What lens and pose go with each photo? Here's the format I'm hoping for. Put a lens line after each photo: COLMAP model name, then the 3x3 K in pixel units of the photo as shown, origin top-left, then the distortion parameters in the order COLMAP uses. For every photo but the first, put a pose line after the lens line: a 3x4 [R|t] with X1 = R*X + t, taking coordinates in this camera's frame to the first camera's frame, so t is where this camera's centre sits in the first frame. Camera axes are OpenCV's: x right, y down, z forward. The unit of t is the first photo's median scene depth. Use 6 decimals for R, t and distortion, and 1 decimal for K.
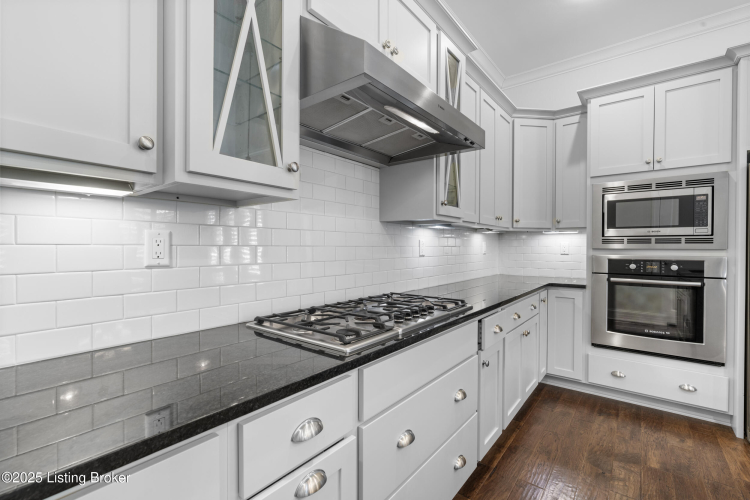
lens RADIAL K [[336.9, 0, 374.0], [0, 336.9, 249.6], [0, 0, 1]] dist [-0.003514, 0.001520]
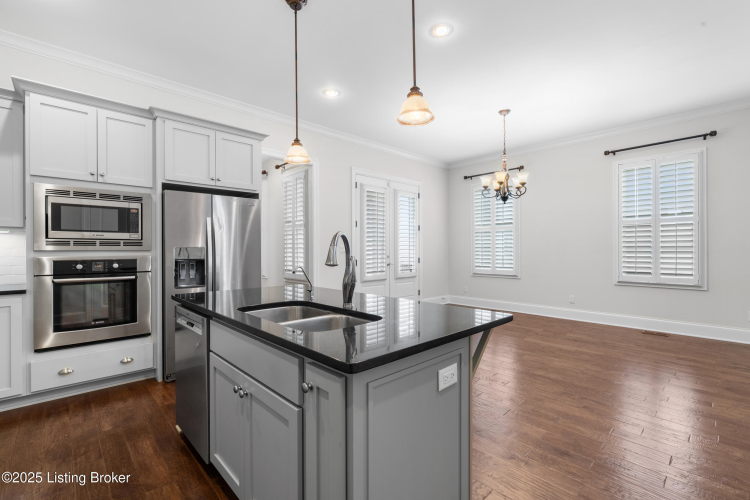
lens RADIAL K [[336.9, 0, 374.0], [0, 336.9, 250.4], [0, 0, 1]] dist [-0.003514, 0.001520]
pose [[0.145542, -0.004767, 0.989341, -0.170092], [0.010167, 0.999943, 0.003323, 0.003543], [-0.989300, 0.009575, 0.145582, -0.099981]]
